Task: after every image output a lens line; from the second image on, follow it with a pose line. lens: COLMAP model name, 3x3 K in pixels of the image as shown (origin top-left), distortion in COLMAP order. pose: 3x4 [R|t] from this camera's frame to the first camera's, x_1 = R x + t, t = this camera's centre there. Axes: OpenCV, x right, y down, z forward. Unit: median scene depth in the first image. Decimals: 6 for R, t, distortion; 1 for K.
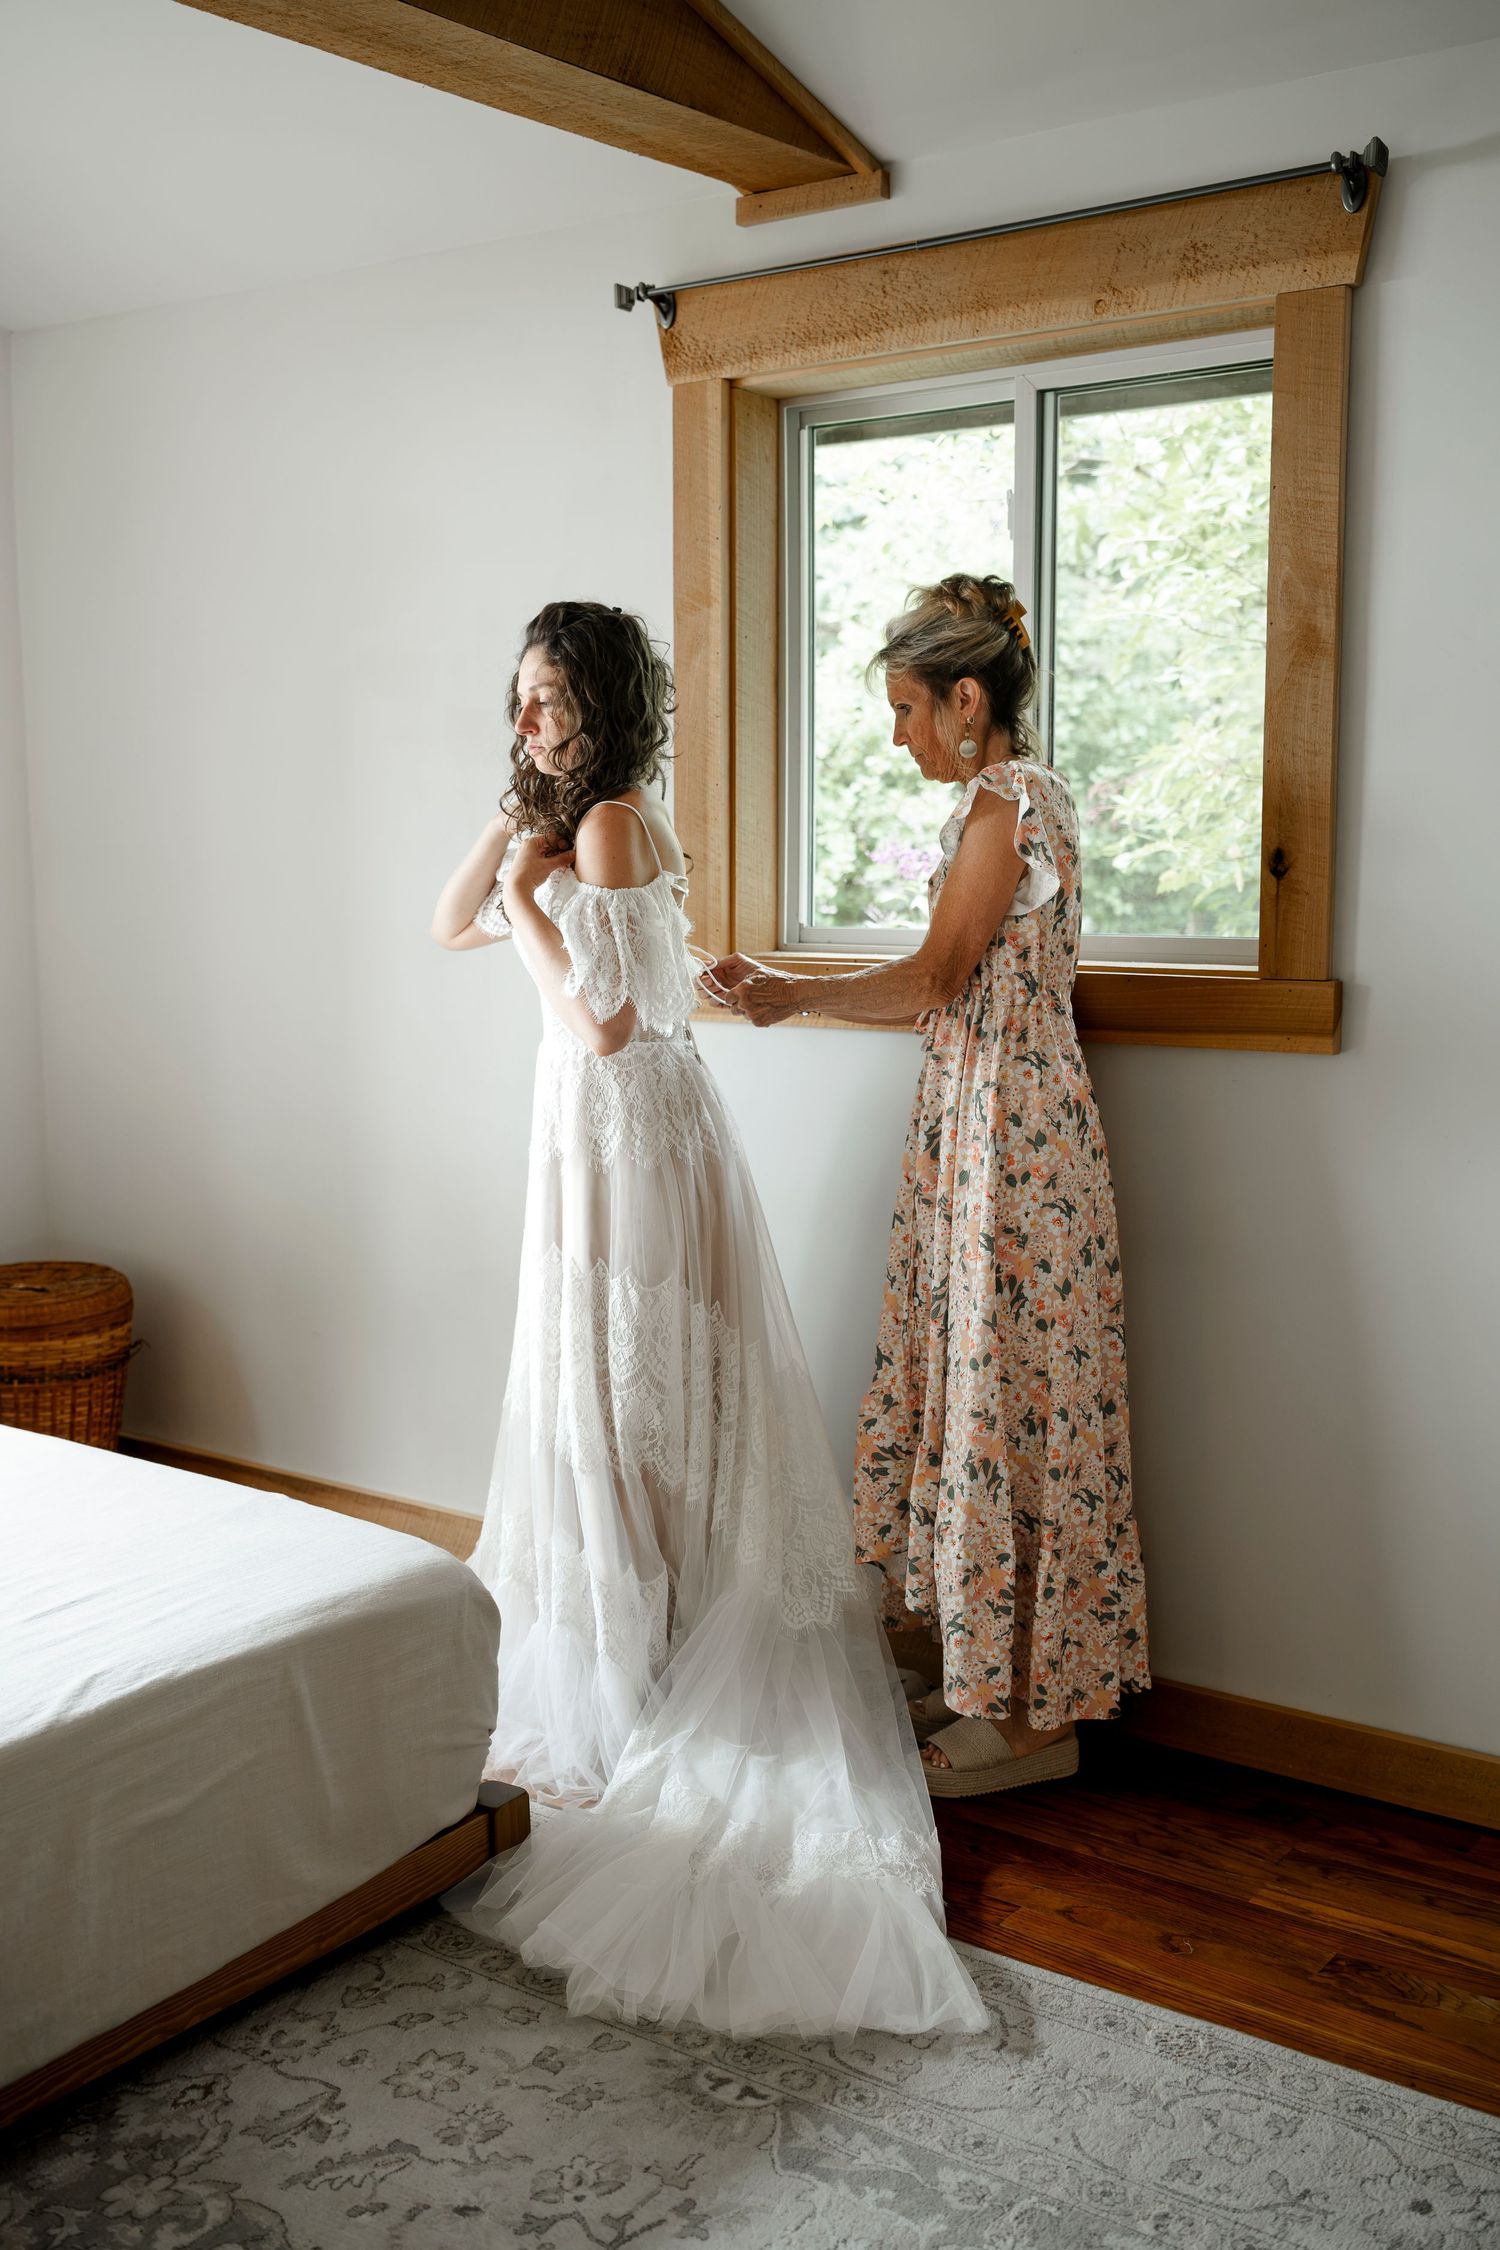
lens RADIAL K [[2256.9, 0, 747.6], [0, 2256.9, 1121.4], [0, 0, 1]] dist [-0.000395, 0.000000]
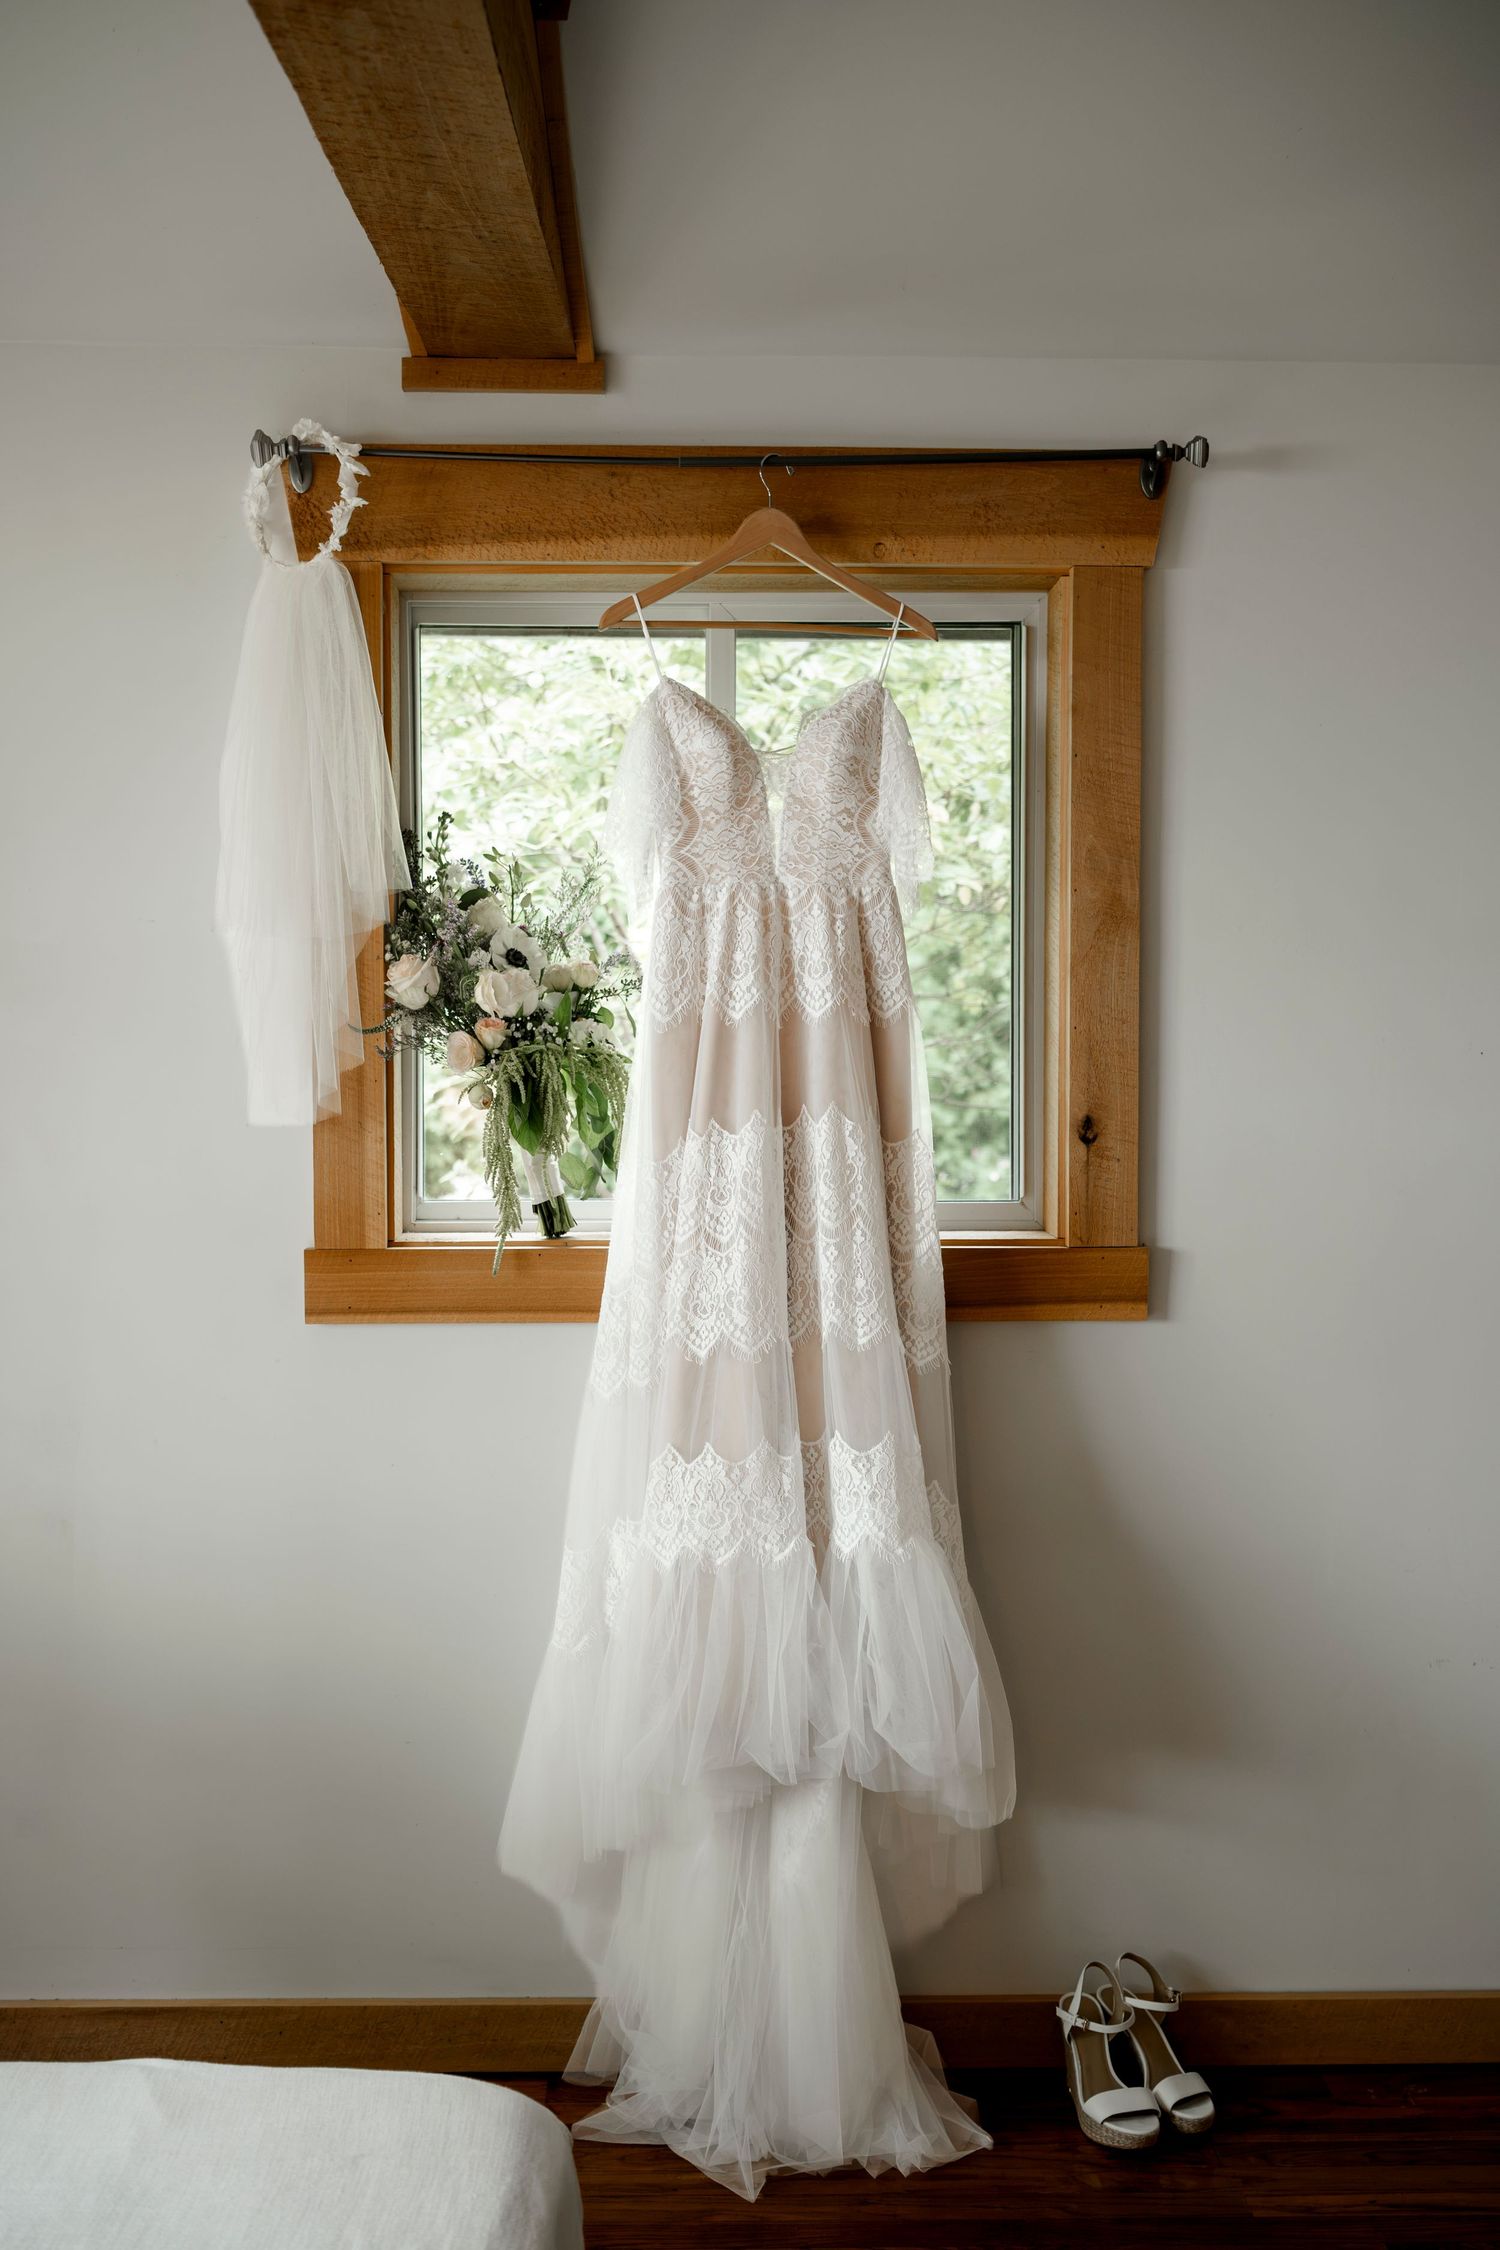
lens RADIAL K [[2256.9, 0, 749.4], [0, 2256.9, 1128.0], [0, 0, 1]] dist [-0.000395, 0.000000]
pose [[0.794201, -0.027531, 0.607031, -0.483647], [0.071417, 0.996279, -0.048252, -0.078811], [-0.603444, 0.081674, 0.793212, 0.307950]]
